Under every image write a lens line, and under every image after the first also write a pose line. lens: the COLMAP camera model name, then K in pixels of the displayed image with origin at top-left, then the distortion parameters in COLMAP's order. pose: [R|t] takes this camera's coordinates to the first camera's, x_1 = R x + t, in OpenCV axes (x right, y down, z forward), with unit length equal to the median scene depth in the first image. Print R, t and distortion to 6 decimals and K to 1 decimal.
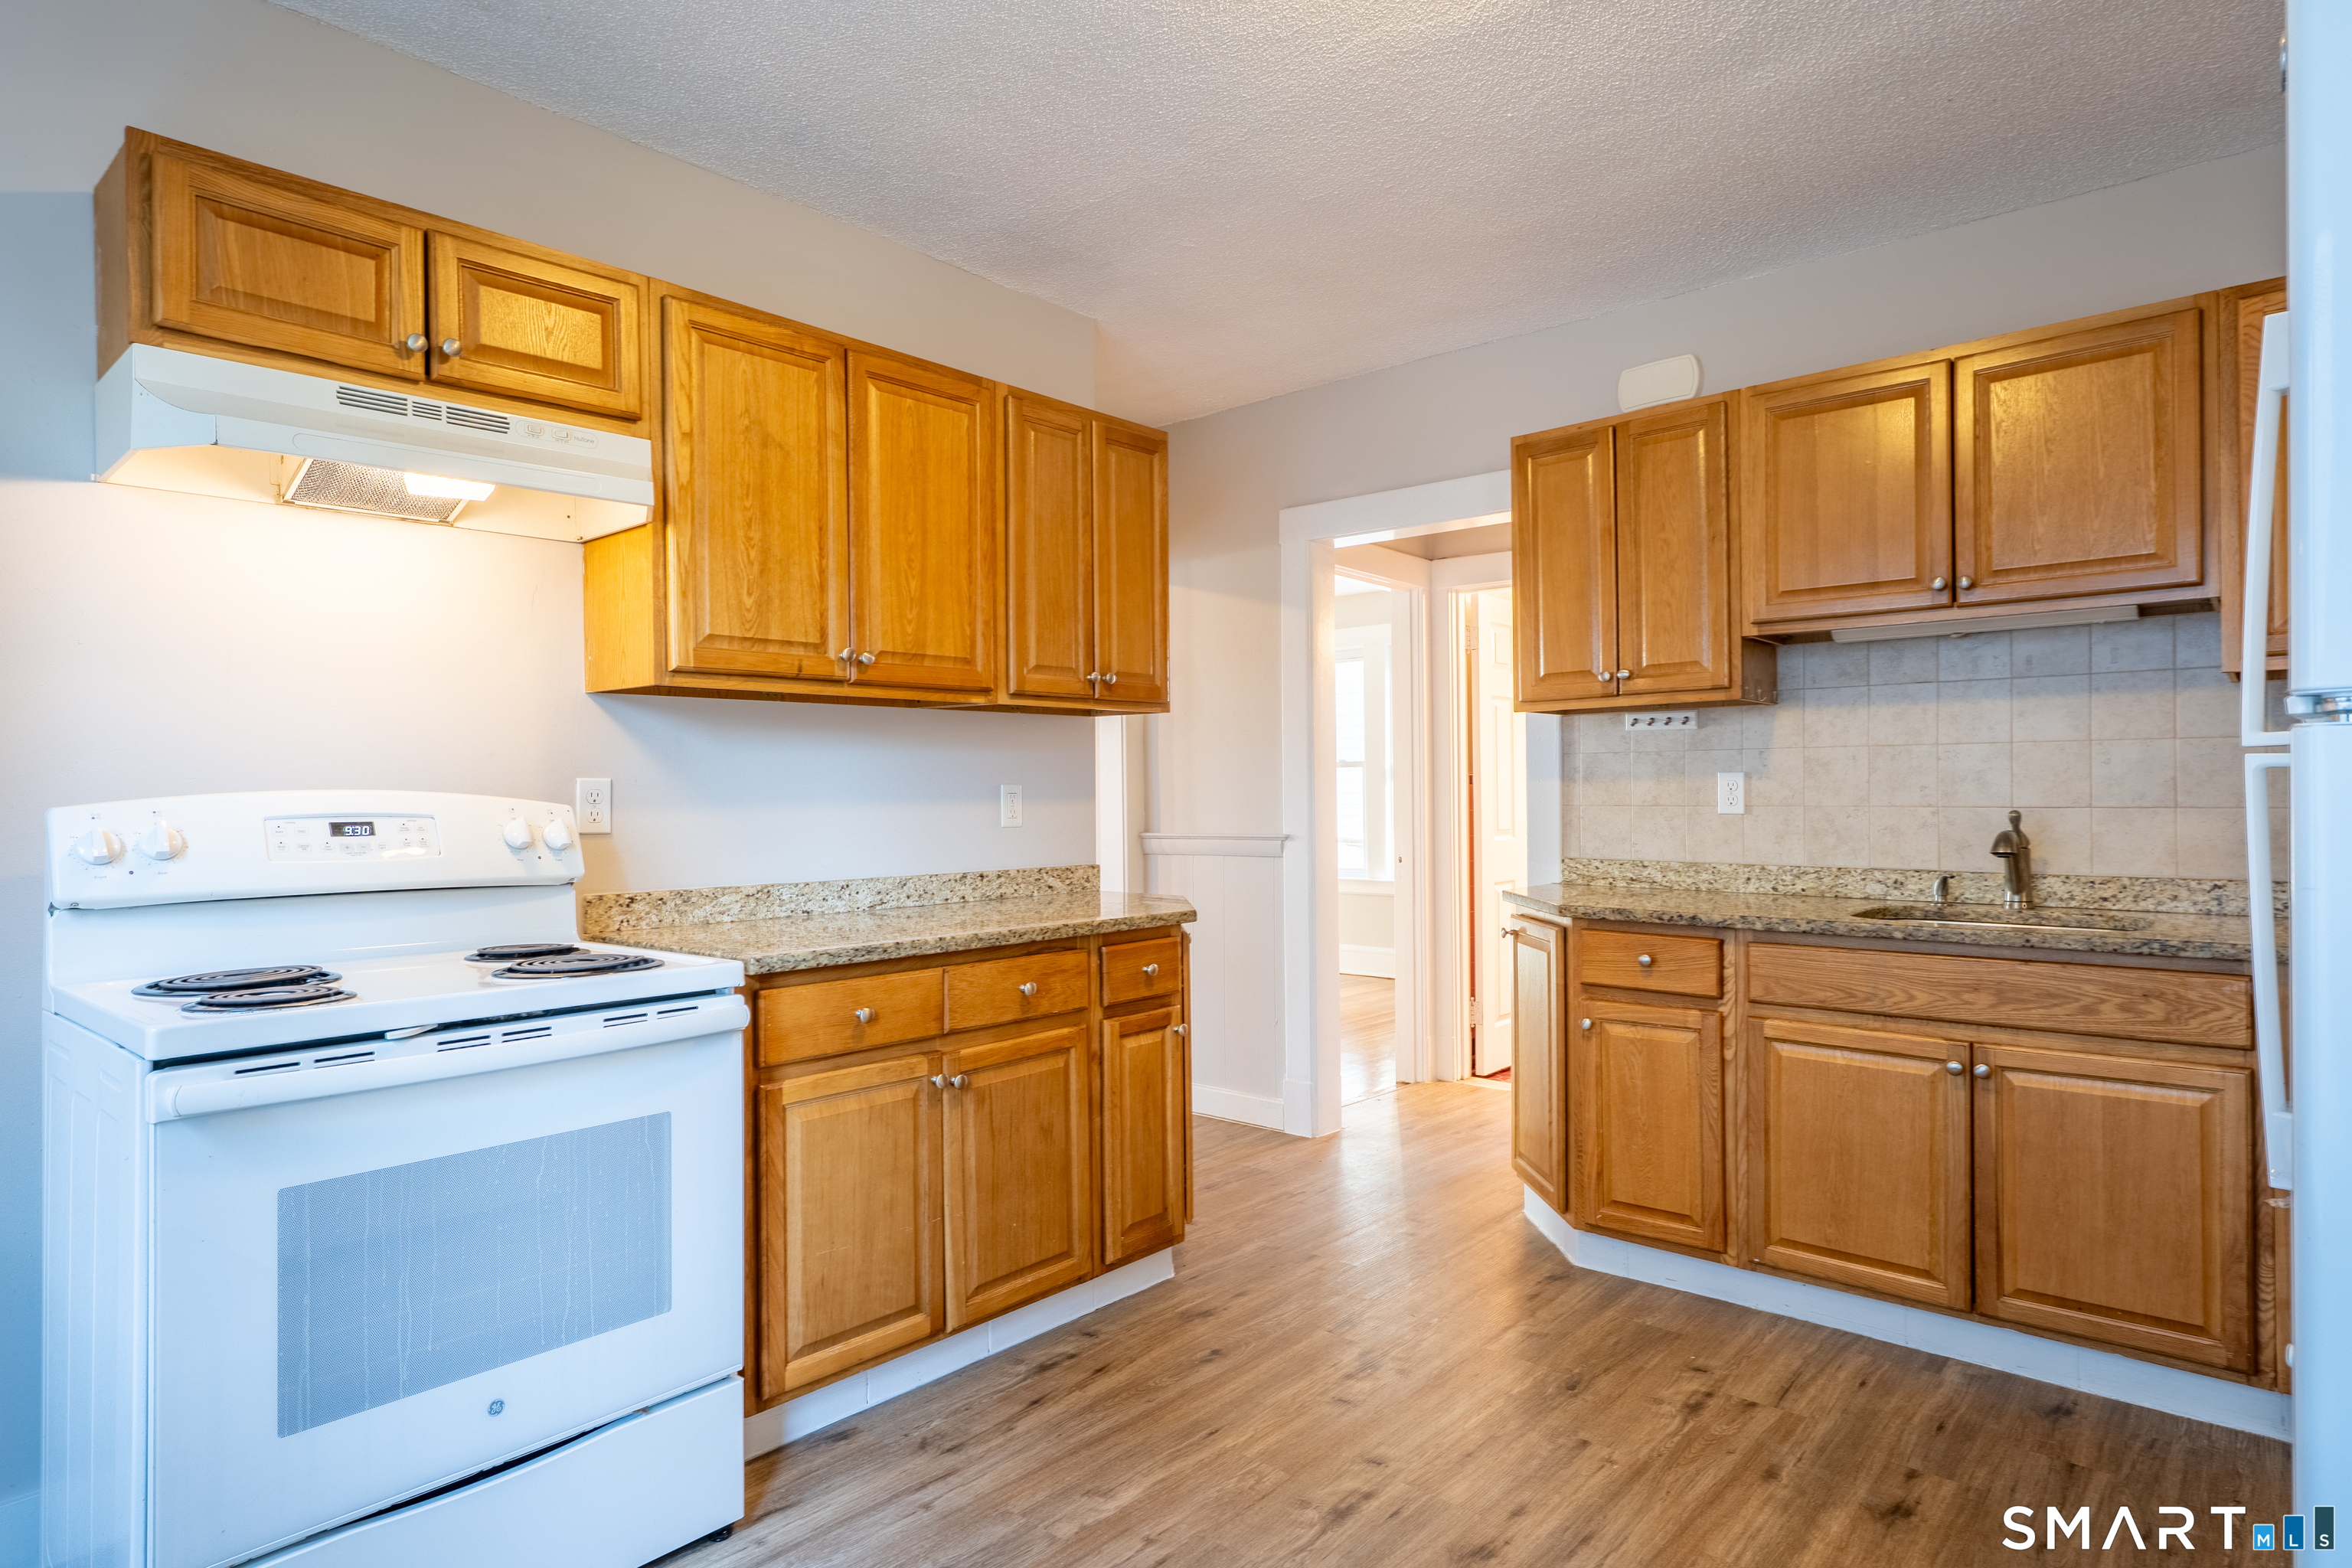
lens RADIAL K [[1288.3, 0, 1176.0], [0, 1288.3, 784.0], [0, 0, 1]] dist [0.002340, -0.000745]
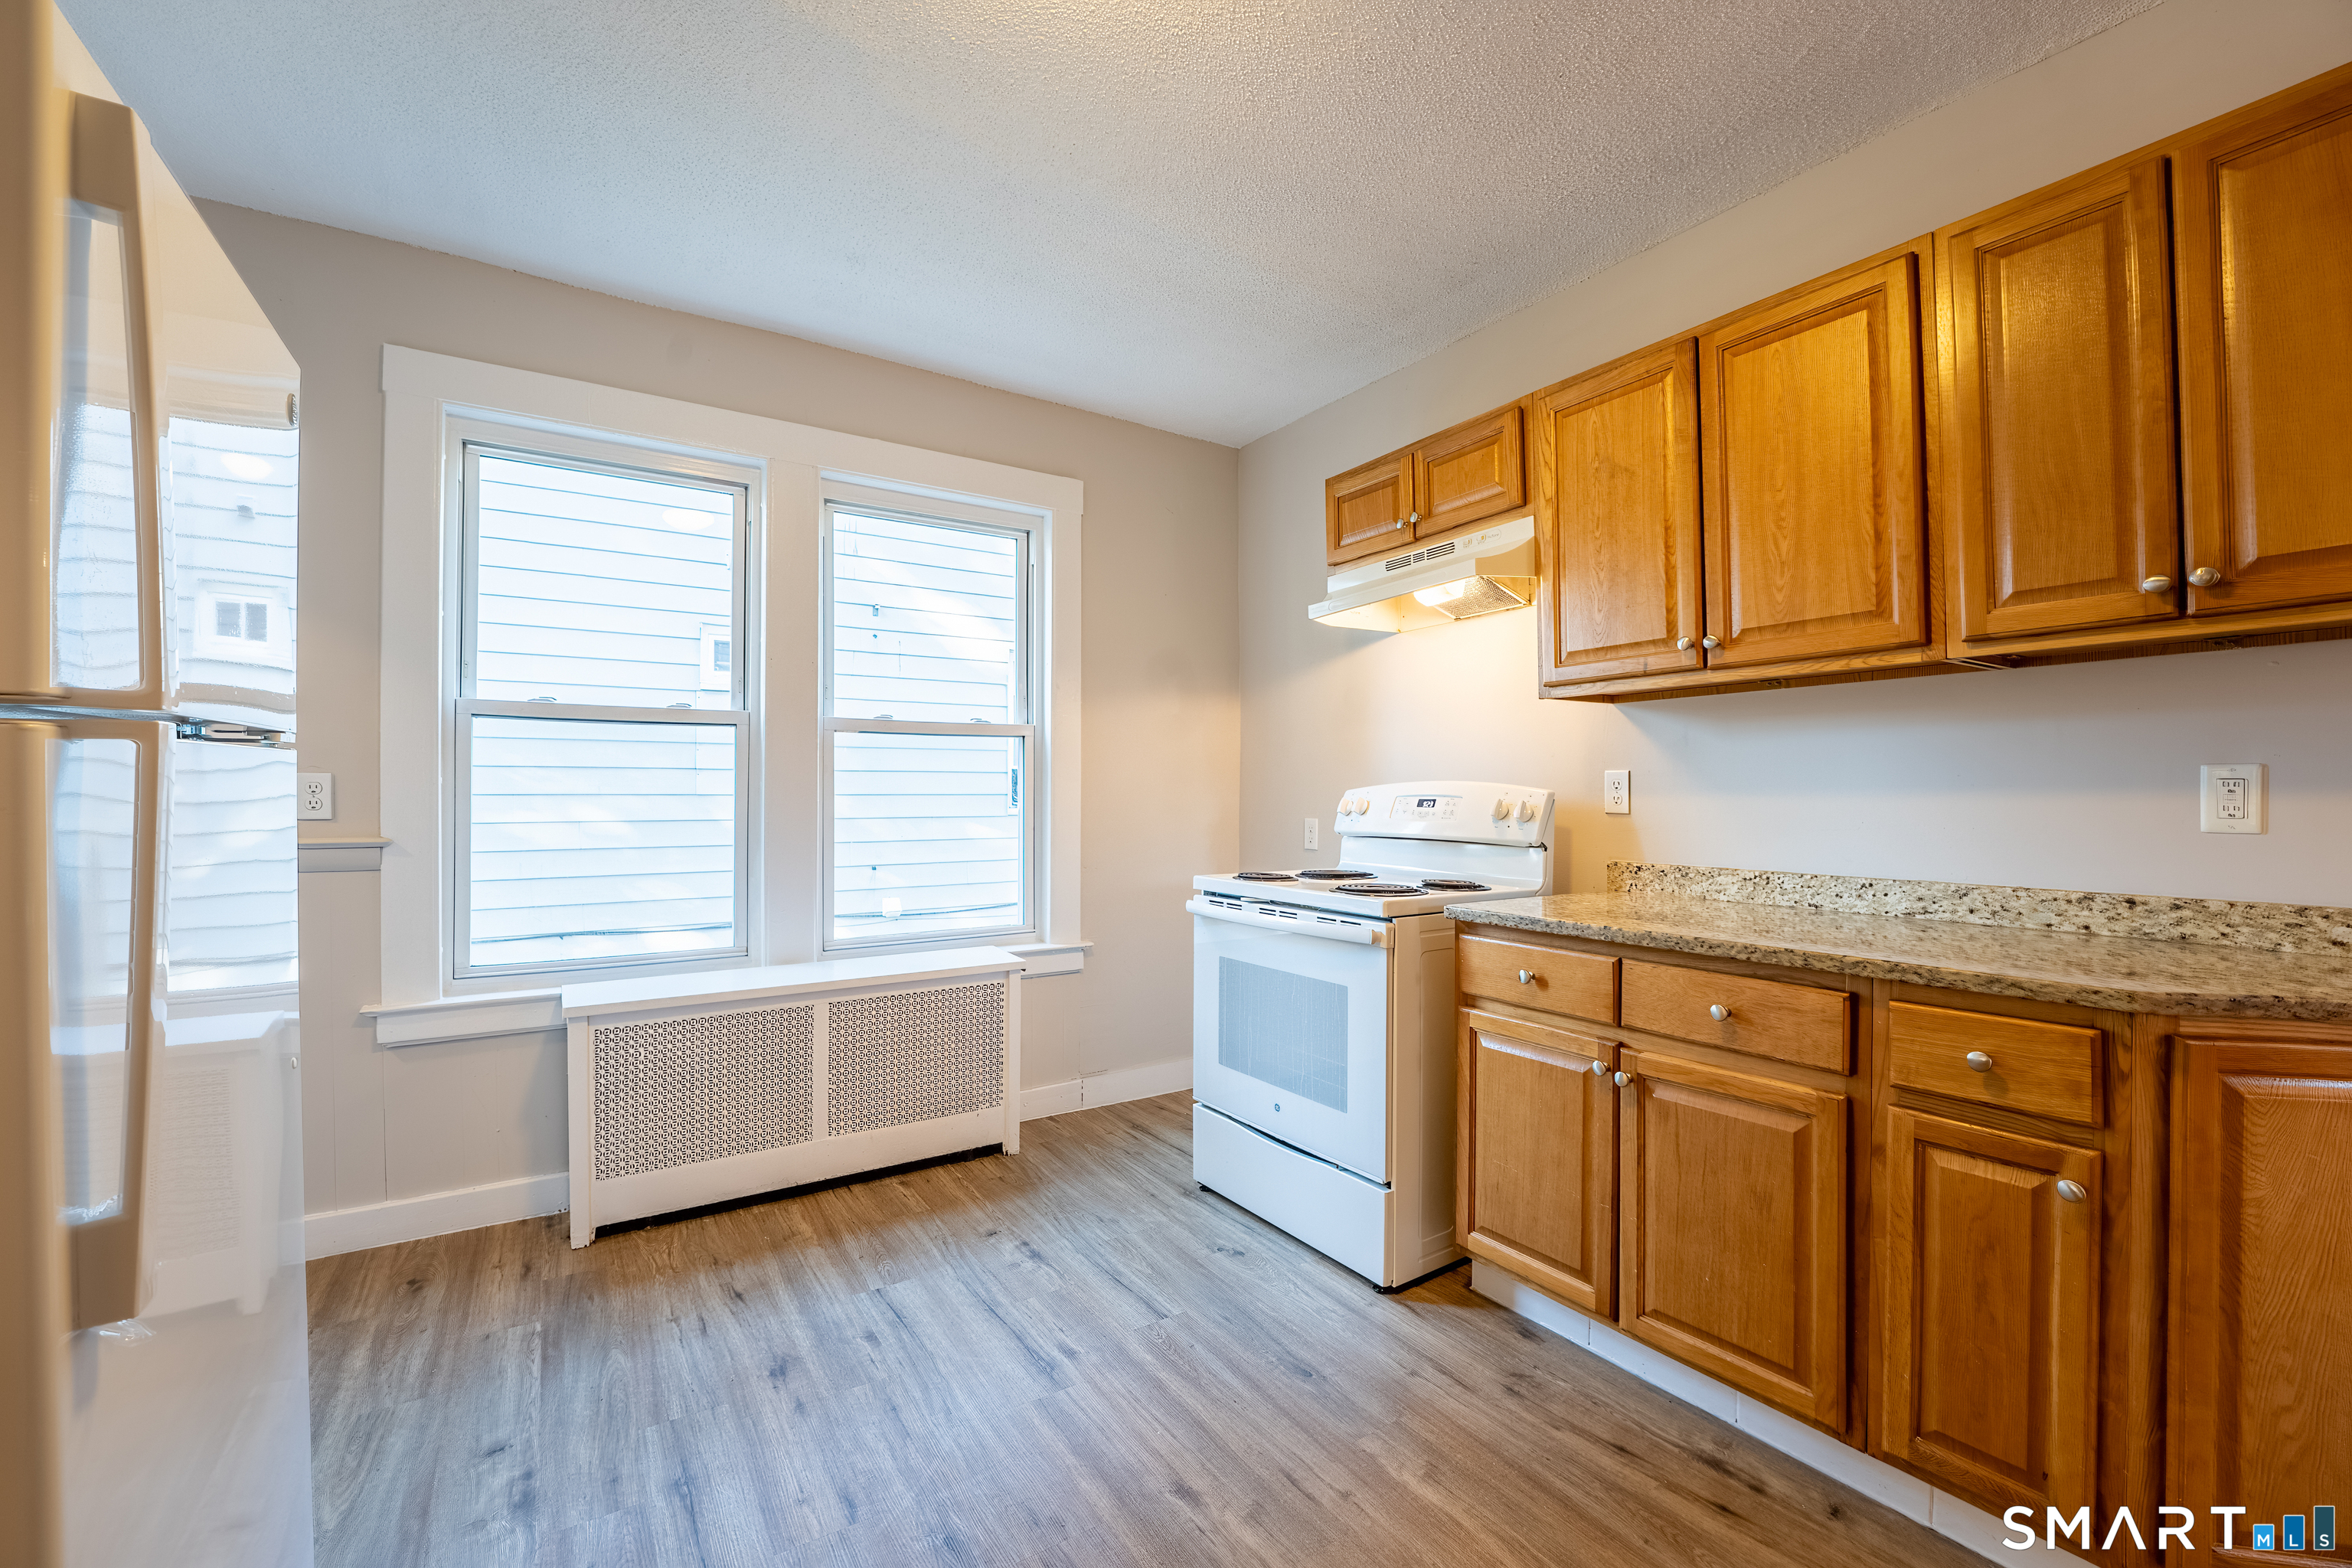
lens RADIAL K [[962.8, 0, 1176.0], [0, 962.8, 784.0], [0, 0, 1]] dist [-0.030139, 0.000195]
pose [[-0.267049, -0.002182, -0.963681, 0.574498], [0.008228, 0.999956, -0.004544, 0.009837], [0.963648, -0.009142, -0.267019, 0.818976]]
